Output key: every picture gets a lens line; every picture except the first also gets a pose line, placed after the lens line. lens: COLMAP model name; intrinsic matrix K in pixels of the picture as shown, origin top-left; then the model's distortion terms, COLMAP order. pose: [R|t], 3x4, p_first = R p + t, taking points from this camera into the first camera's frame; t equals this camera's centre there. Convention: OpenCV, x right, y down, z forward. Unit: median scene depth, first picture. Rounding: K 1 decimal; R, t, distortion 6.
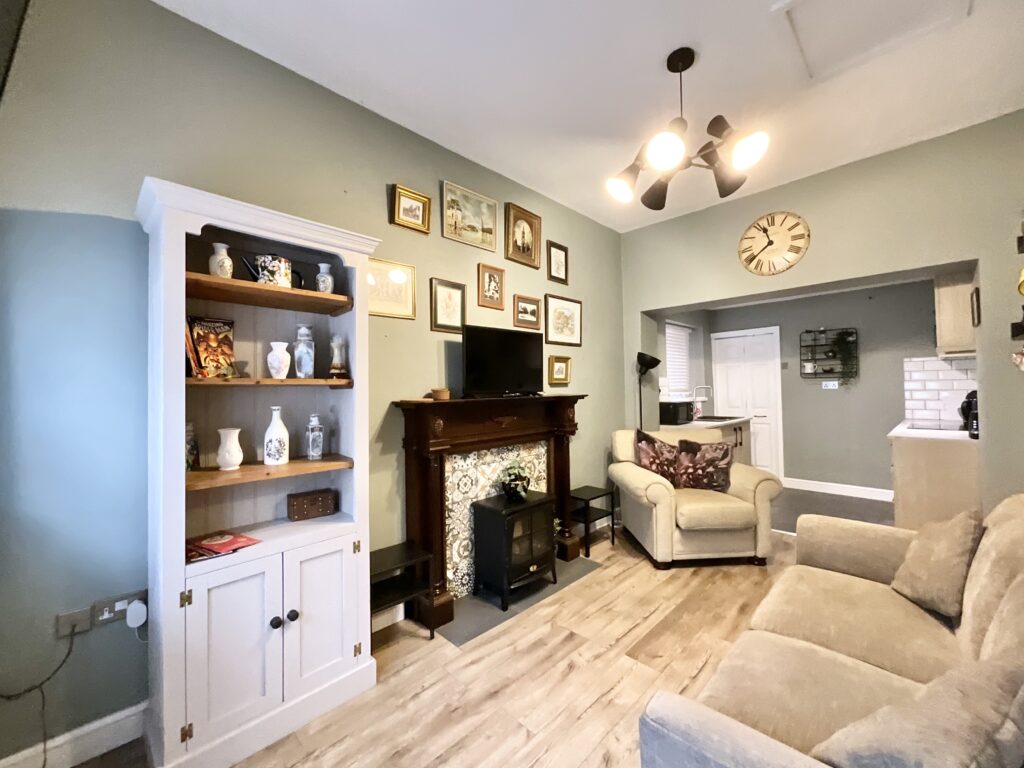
lens RADIAL K [[416.6, 0, 512.0], [0, 416.6, 384.0], [0, 0, 1]] dist [0.000882, 0.000147]
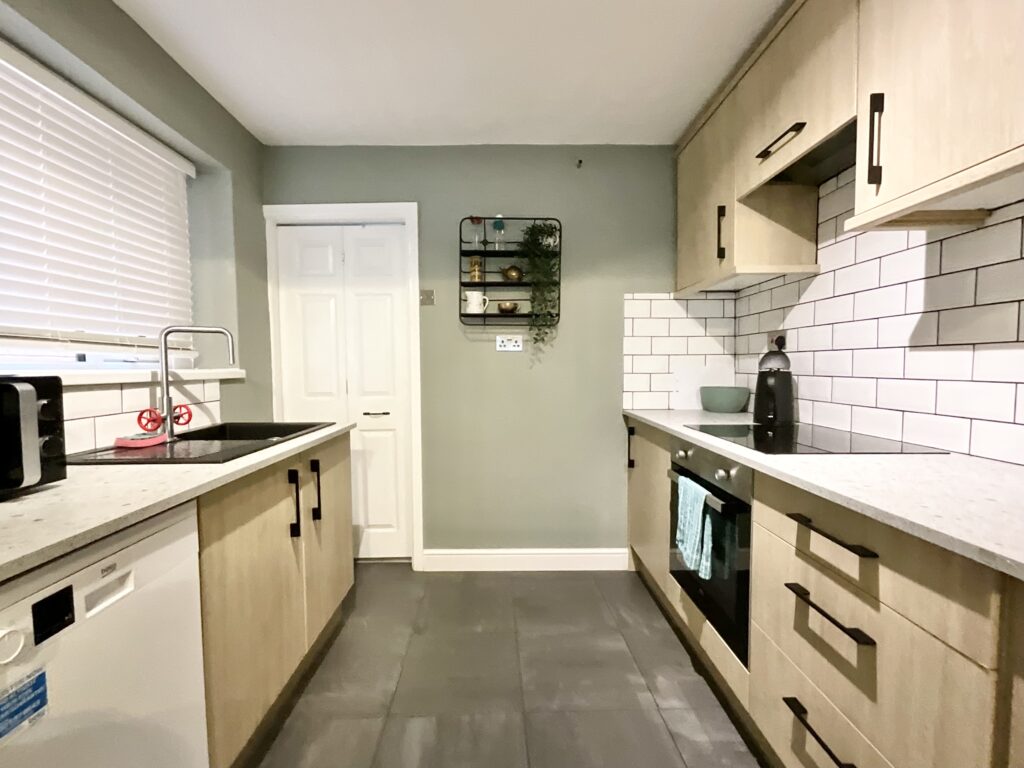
lens RADIAL K [[443.1, 0, 512.0], [0, 443.1, 384.0], [0, 0, 1]] dist [-0.001064, 0.000079]
pose [[0.680578, -0.013650, 0.732549, 0.392681], [-0.017750, 0.999226, 0.035109, 0.031418], [-0.732461, -0.036897, 0.679808, 0.647697]]
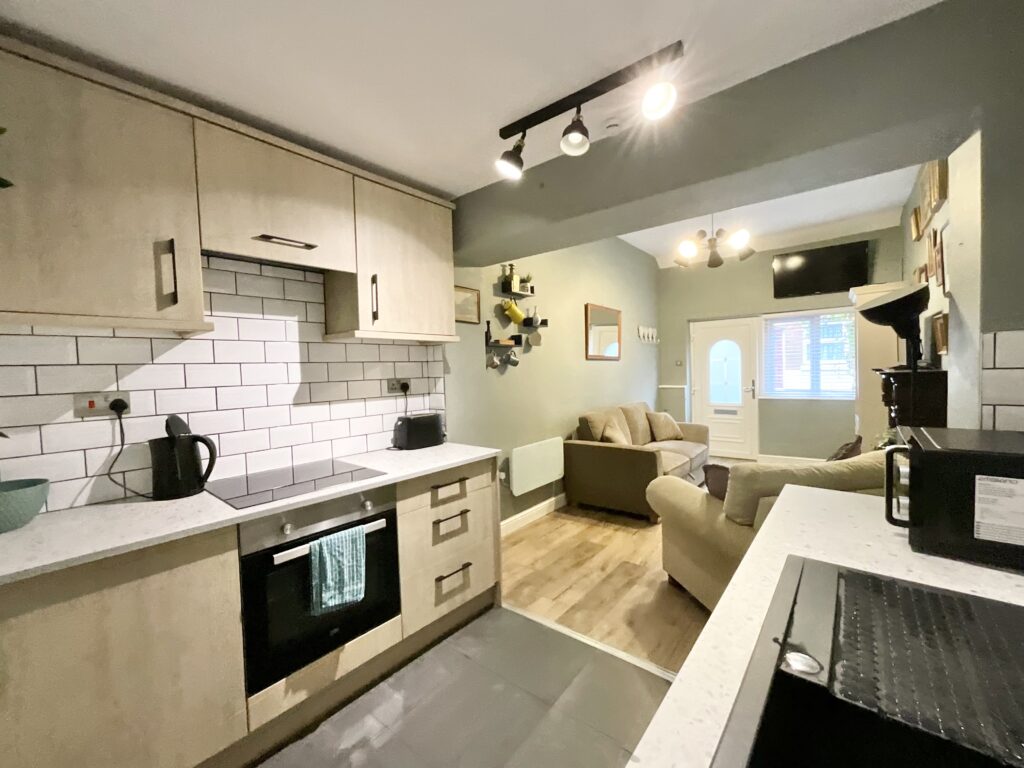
lens RADIAL K [[416.6, 0, 512.0], [0, 416.6, 384.0], [0, 0, 1]] dist [0.000882, 0.000147]
pose [[-0.992207, 0.052859, -0.112834, 0.595859], [0.050023, 0.998360, 0.027827, -0.006750], [0.114120, 0.021966, -0.993224, 1.080026]]
